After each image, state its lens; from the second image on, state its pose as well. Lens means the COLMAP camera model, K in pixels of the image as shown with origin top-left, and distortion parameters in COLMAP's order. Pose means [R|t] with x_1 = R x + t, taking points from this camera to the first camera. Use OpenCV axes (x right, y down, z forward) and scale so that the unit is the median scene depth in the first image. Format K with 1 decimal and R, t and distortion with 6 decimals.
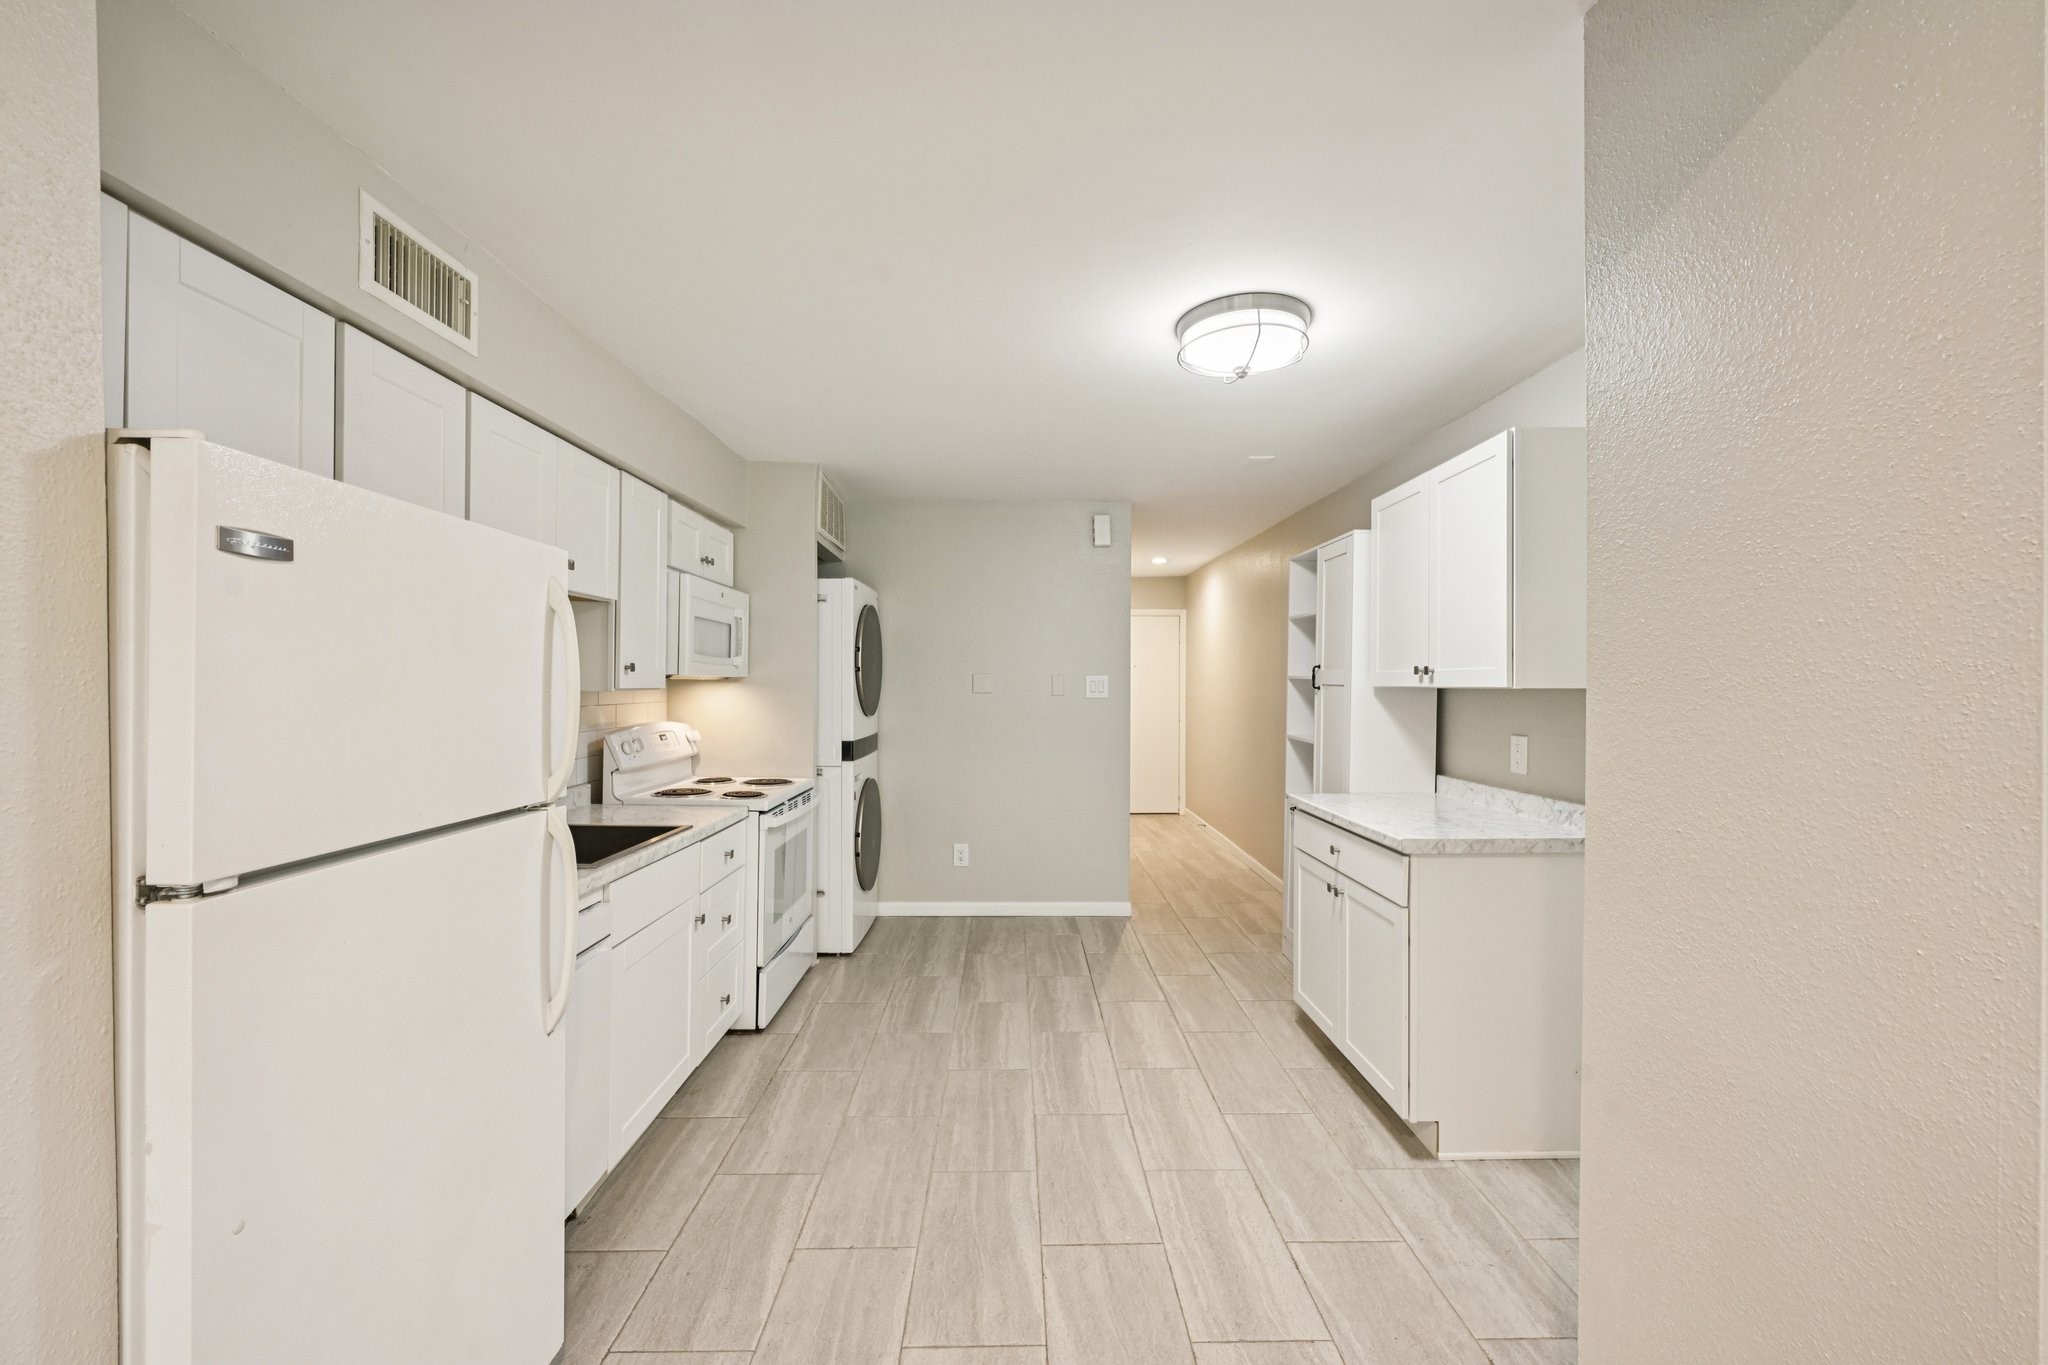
lens RADIAL K [[813.8, 0, 1021.0], [0, 813.8, 687.3], [0, 0, 1]] dist [-0.002229, 0.000477]
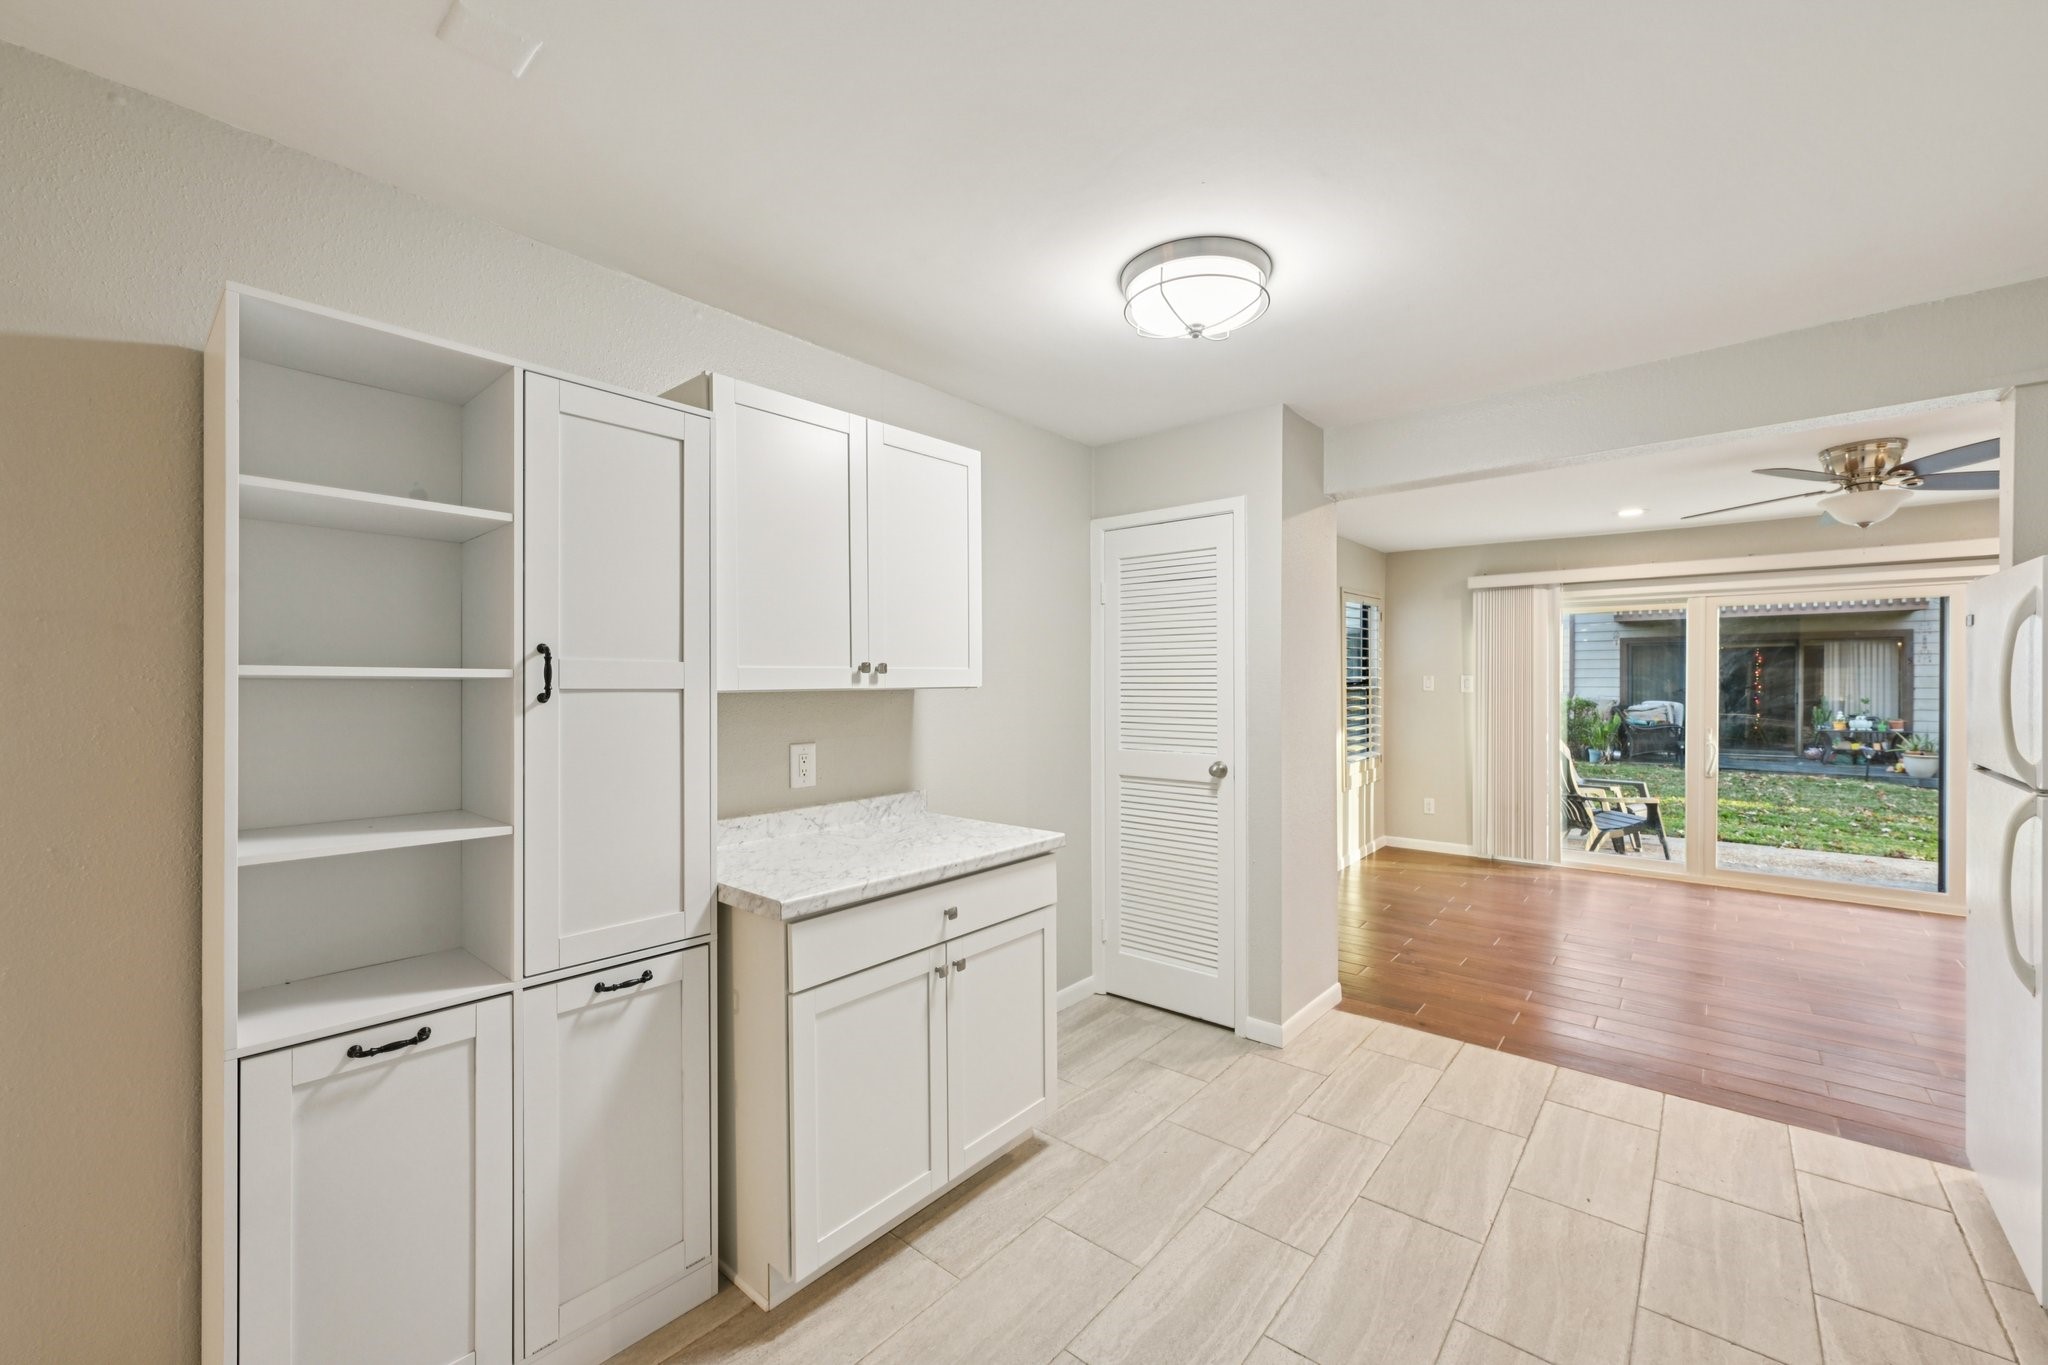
lens RADIAL K [[813.8, 0, 1028.0], [0, 813.8, 689.5], [0, 0, 1]] dist [-0.002229, 0.000477]
pose [[-0.754650, -0.005754, 0.656102, -0.125035], [0.006659, 0.999843, 0.016428, -0.010535], [-0.656094, 0.016766, -0.754493, 1.301517]]
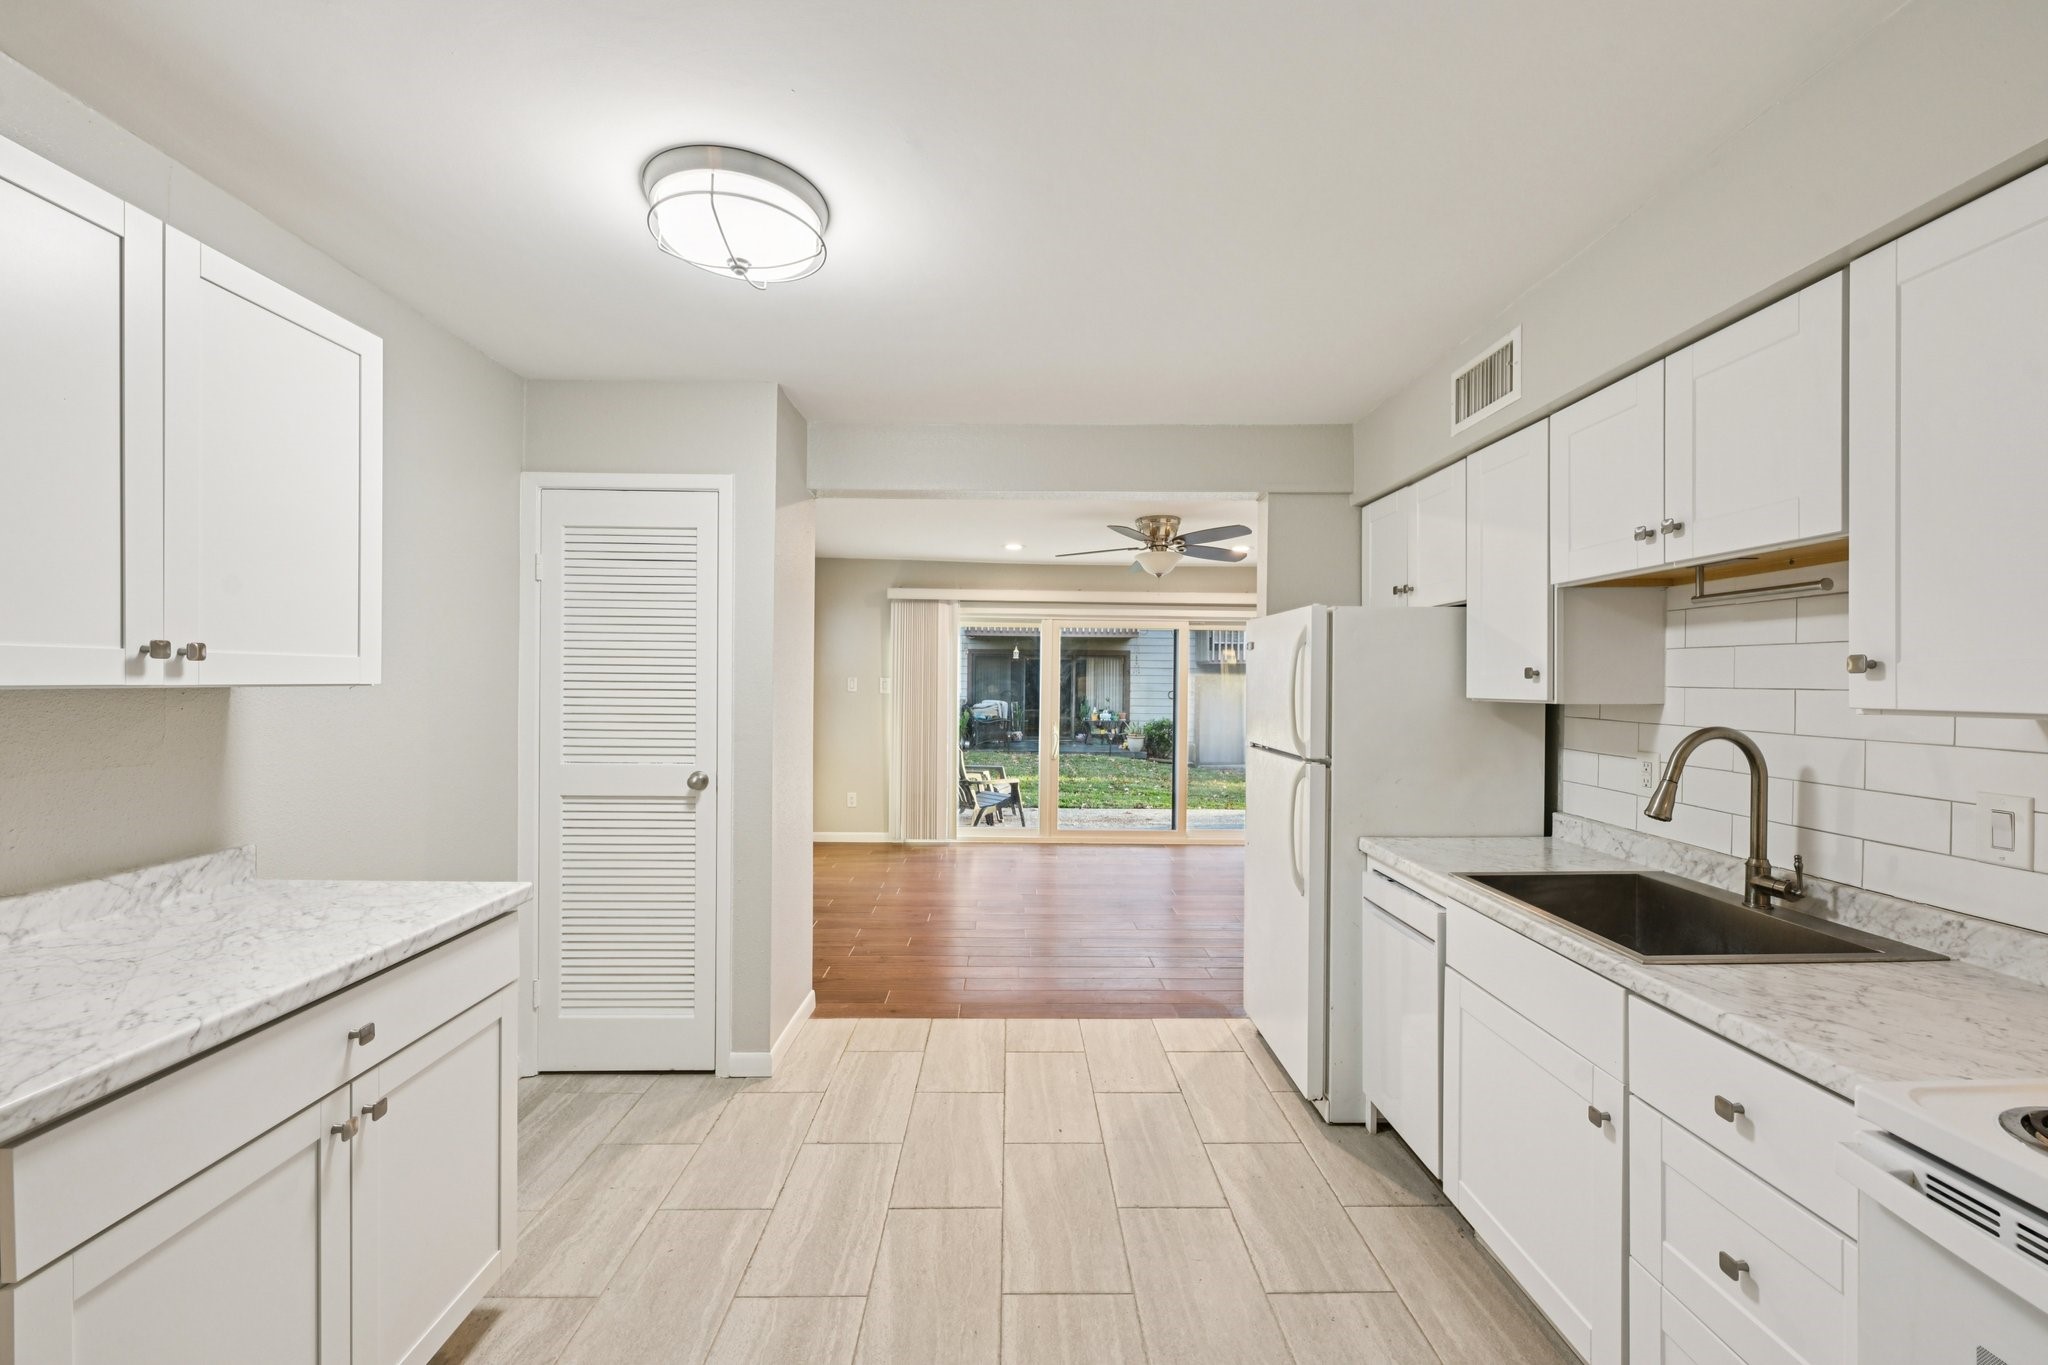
lens RADIAL K [[813.8, 0, 1025.7], [0, 813.8, 687.9], [0, 0, 1]] dist [-0.002229, 0.000477]
pose [[-0.999913, -0.011495, -0.006529, 0.005622], [-0.011578, 0.999850, 0.012878, -0.009907], [0.006380, 0.012952, -0.999896, 1.274548]]
